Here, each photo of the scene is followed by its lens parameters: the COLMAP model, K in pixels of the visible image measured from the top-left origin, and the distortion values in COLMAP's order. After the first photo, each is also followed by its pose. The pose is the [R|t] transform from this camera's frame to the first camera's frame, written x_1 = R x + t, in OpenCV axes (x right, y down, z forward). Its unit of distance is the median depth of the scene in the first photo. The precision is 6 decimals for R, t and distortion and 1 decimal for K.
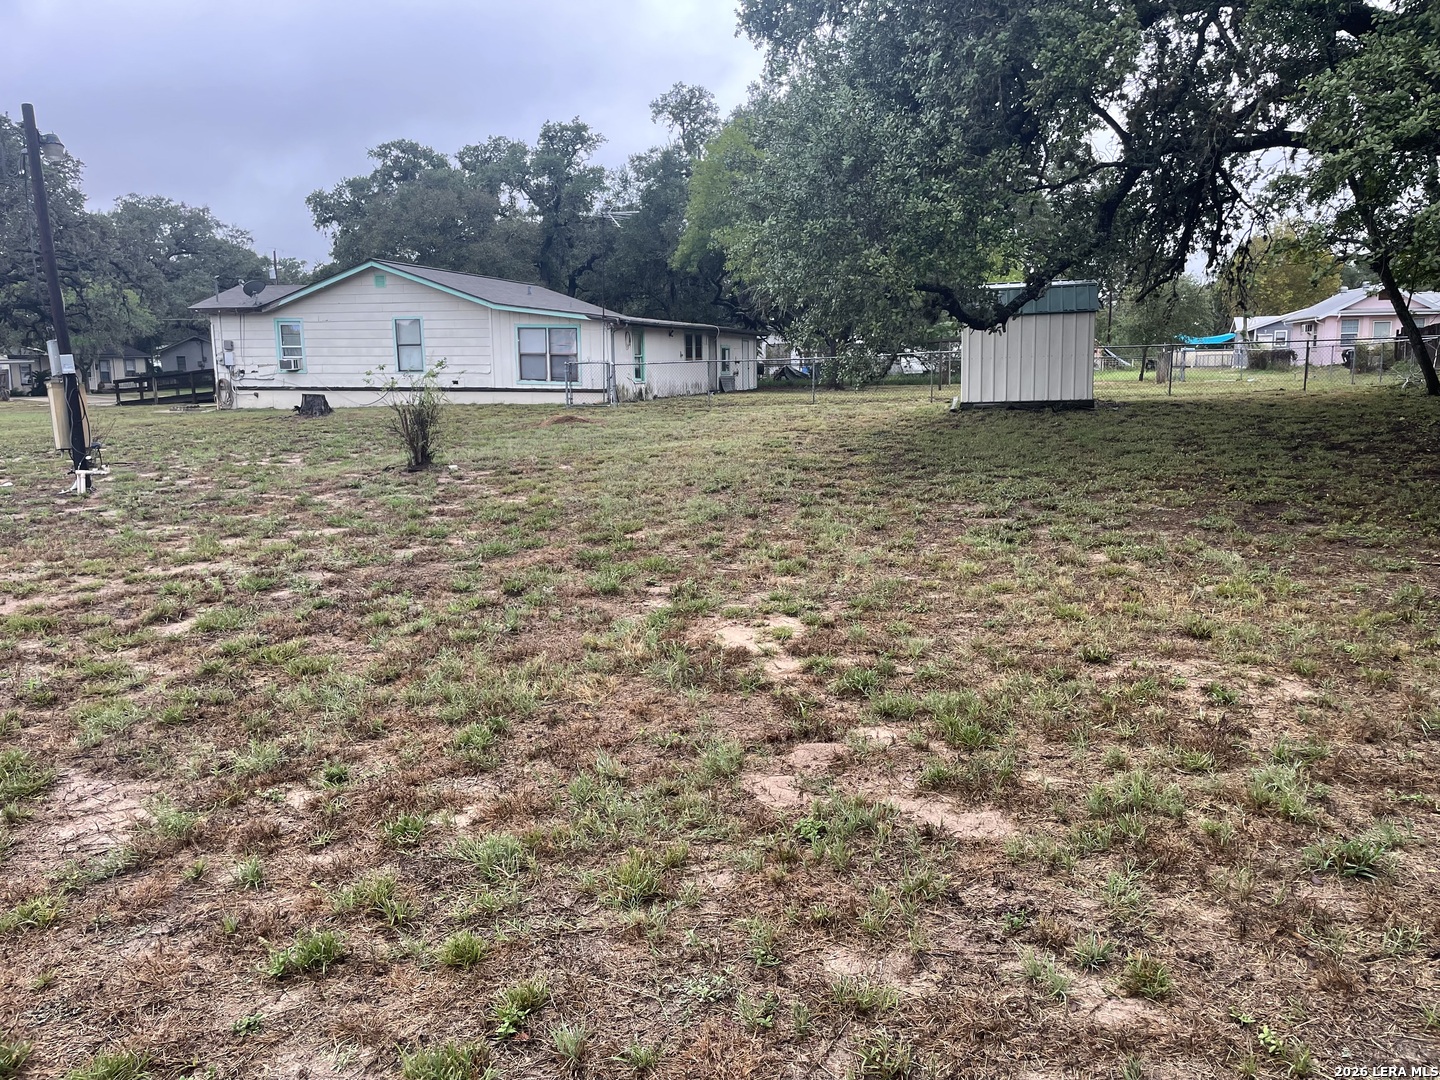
lens RADIAL K [[1113.5, 0, 724.3], [0, 1113.5, 538.9], [0, 0, 1]] dist [0.038385, -0.007992]
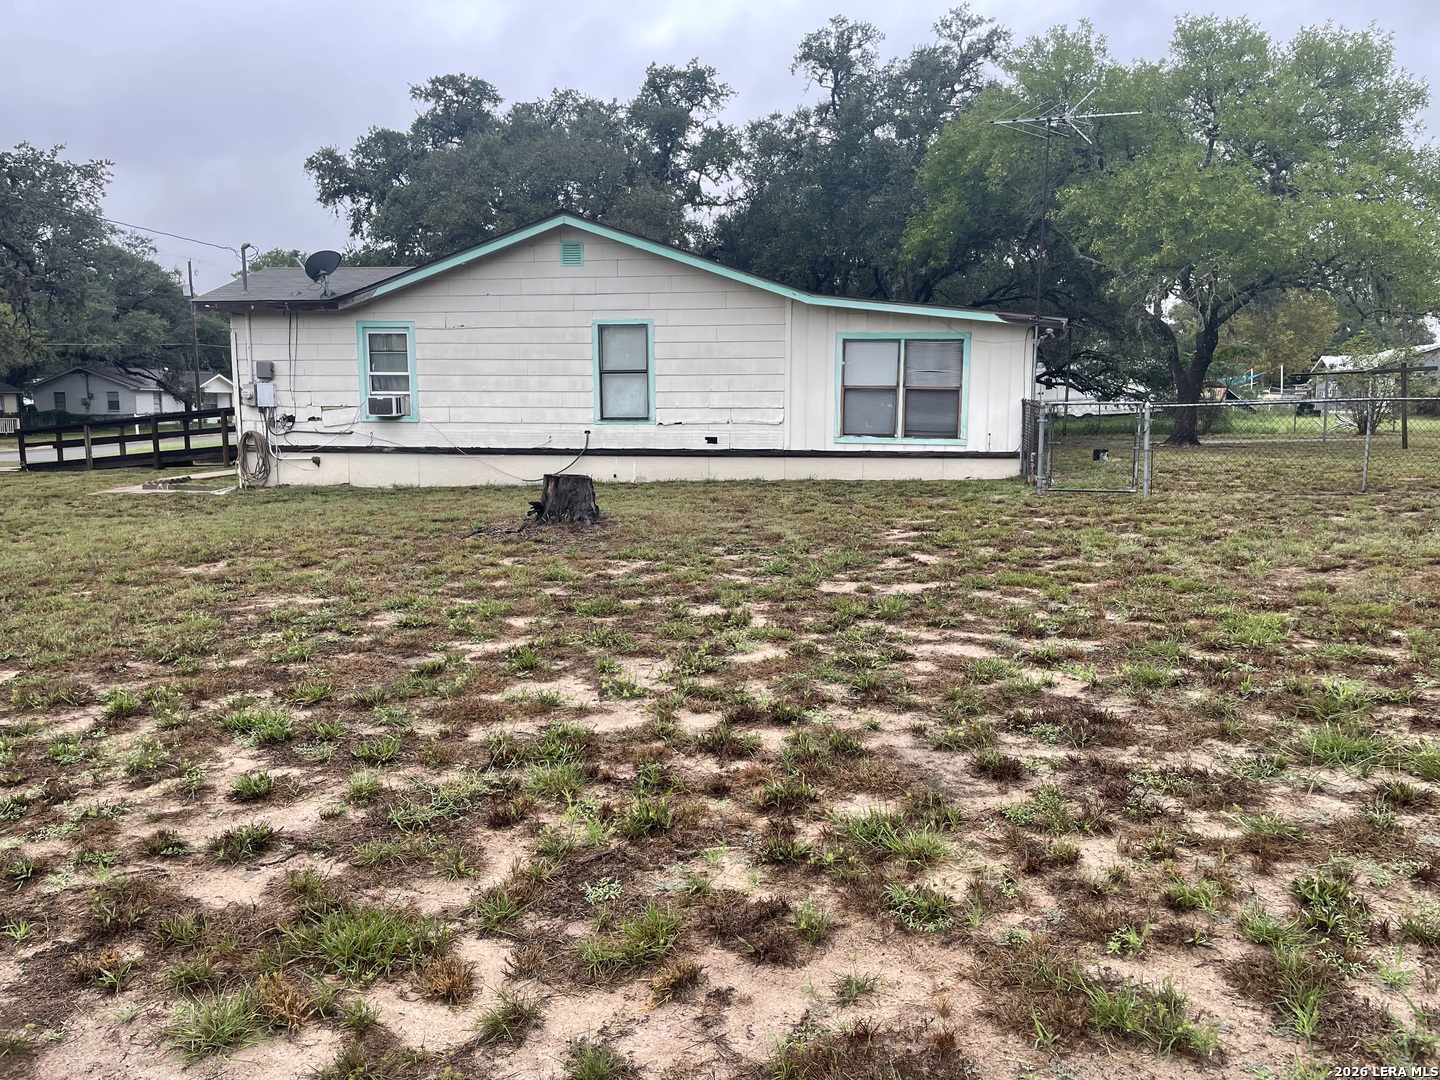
lens RADIAL K [[1113.5, 0, 715.4], [0, 1113.5, 540.6], [0, 0, 1]] dist [0.038385, -0.007992]
pose [[0.995026, -0.007382, 0.099343, -0.278263], [0.010760, 0.999380, -0.033514, -0.069290], [-0.099034, 0.034416, 0.994489, 0.438883]]
